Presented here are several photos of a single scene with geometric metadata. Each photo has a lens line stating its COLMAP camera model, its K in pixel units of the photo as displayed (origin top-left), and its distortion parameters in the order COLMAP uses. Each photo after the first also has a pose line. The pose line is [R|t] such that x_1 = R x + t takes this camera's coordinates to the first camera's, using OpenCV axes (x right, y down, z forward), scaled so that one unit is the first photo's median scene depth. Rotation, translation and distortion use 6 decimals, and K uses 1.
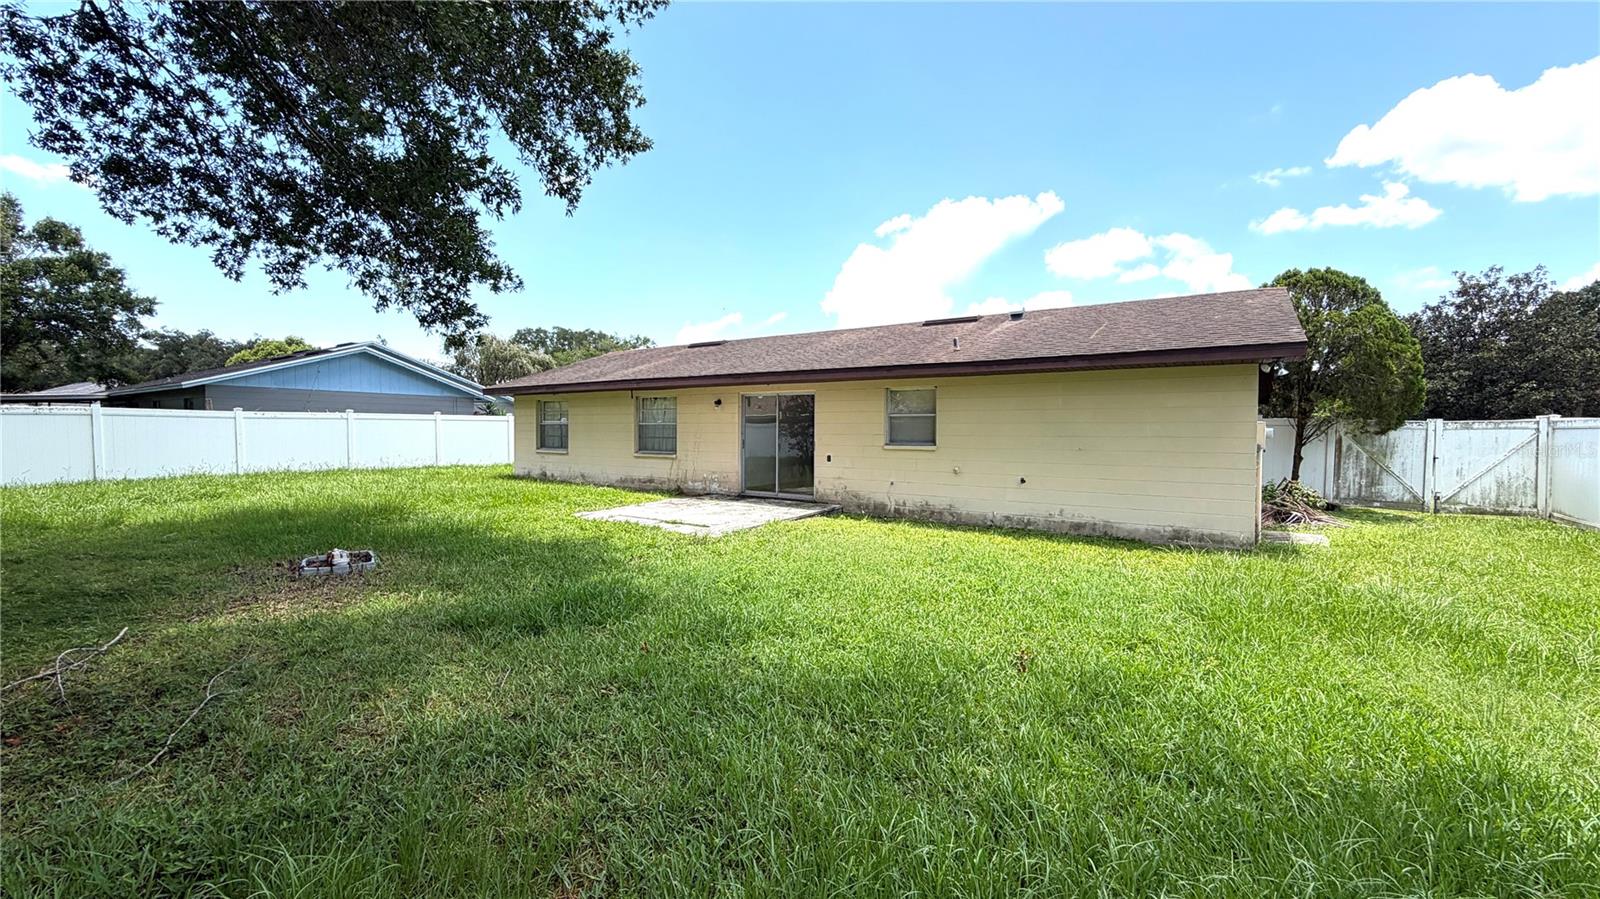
lens RADIAL K [[637.5, 0, 794.4], [0, 637.5, 449.5], [0, 0, 1]] dist [0.000782, -0.000180]
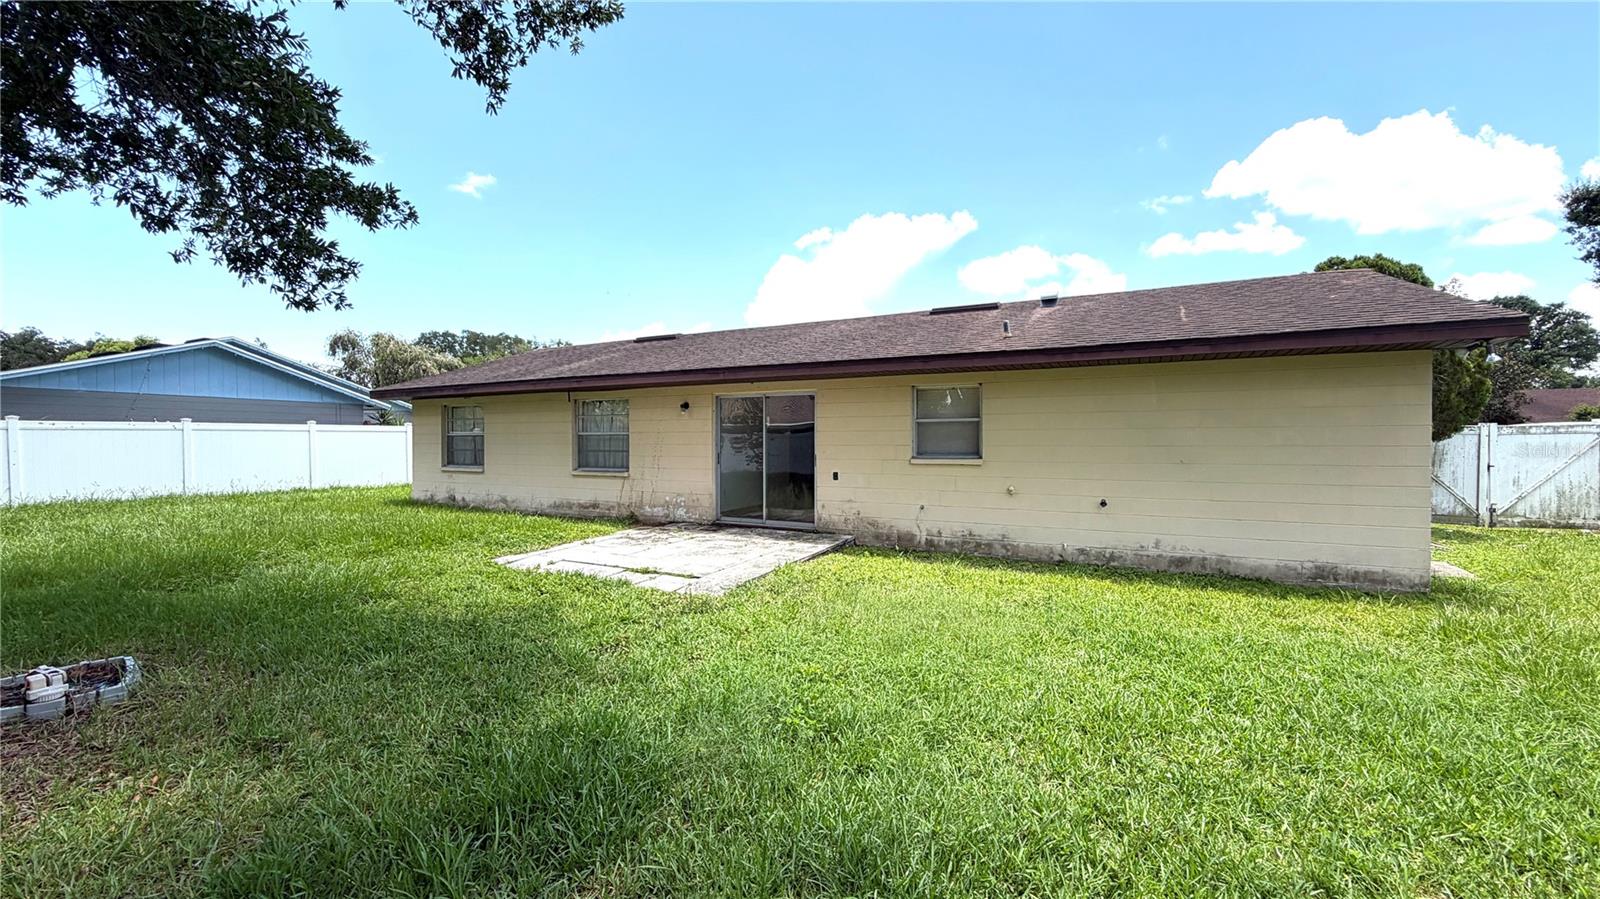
lens RADIAL K [[637.5, 0, 794.4], [0, 637.5, 449.5], [0, 0, 1]] dist [0.000782, -0.000180]
pose [[0.992992, -0.008944, 0.117845, -0.078940], [0.010808, 0.999826, -0.015188, -0.006590], [-0.117689, 0.016355, 0.992916, 0.202650]]
